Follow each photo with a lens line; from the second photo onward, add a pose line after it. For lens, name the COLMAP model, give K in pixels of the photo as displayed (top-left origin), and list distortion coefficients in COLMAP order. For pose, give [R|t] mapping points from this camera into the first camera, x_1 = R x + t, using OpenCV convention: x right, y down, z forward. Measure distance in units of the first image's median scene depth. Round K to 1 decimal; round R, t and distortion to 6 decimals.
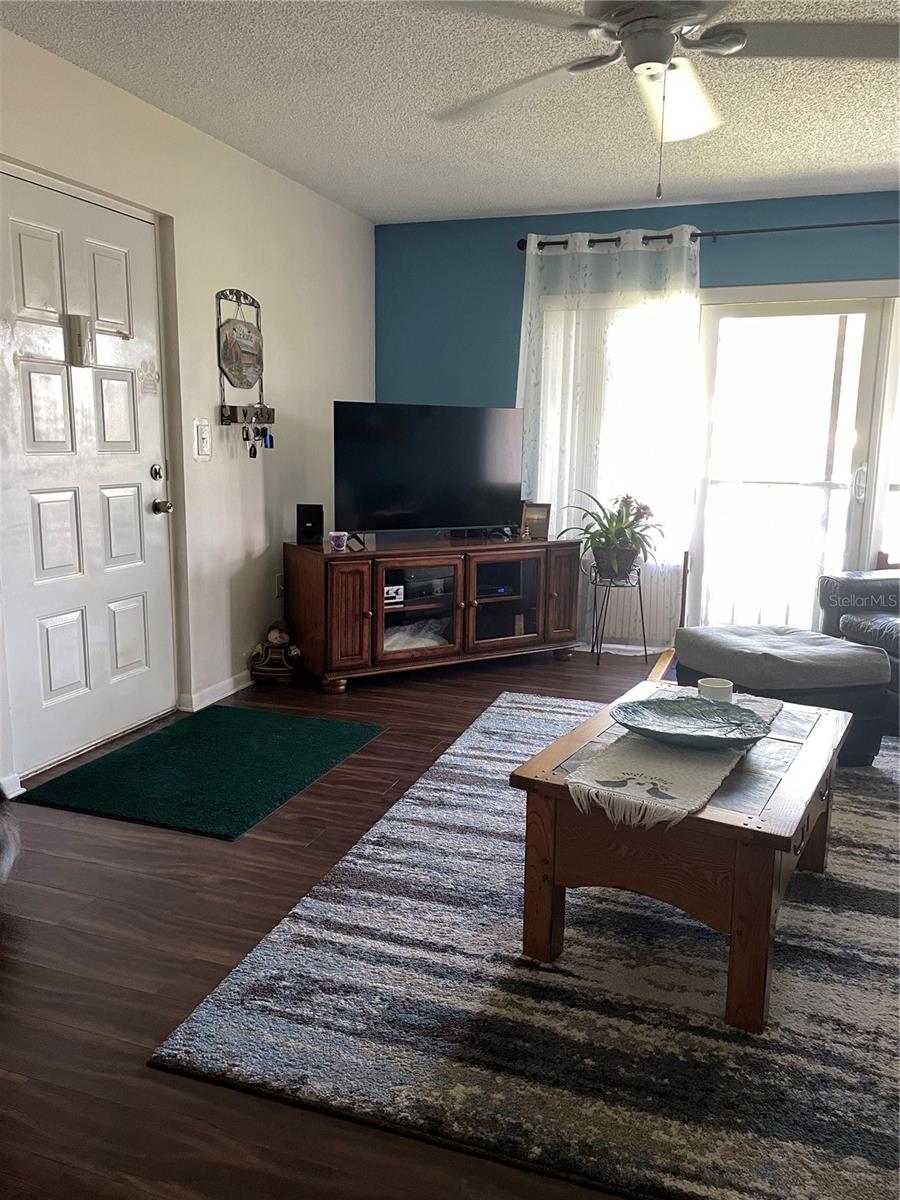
lens RADIAL K [[910.0, 0, 449.1], [0, 910.0, 592.5], [0, 0, 1]] dist [0.035410, -0.024317]
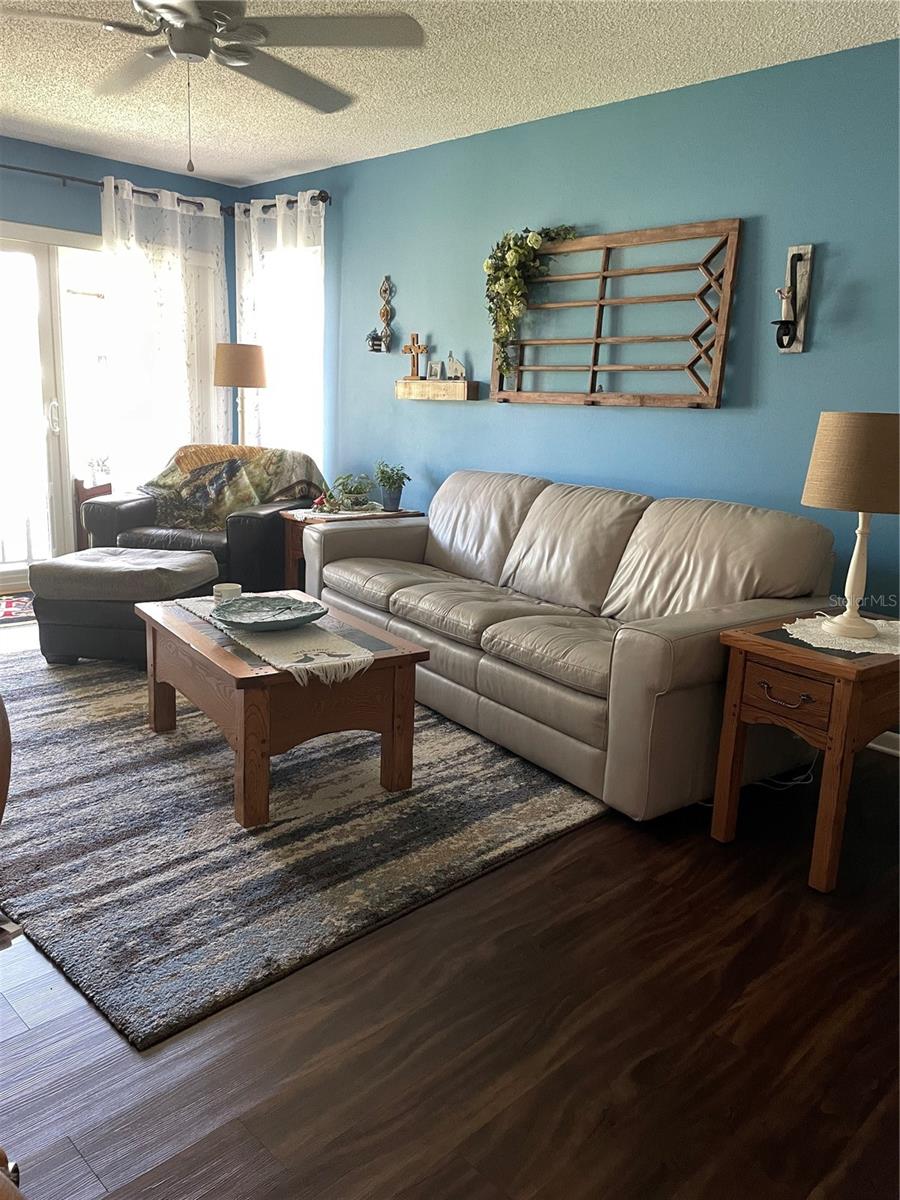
lens RADIAL K [[910.0, 0, 442.8], [0, 910.0, 600.5], [0, 0, 1]] dist [0.035410, -0.024317]
pose [[0.452765, -0.207474, 0.867155, -0.835327], [0.131843, 0.977438, 0.165021, -0.059295], [-0.881828, 0.039613, 0.469904, 0.223465]]
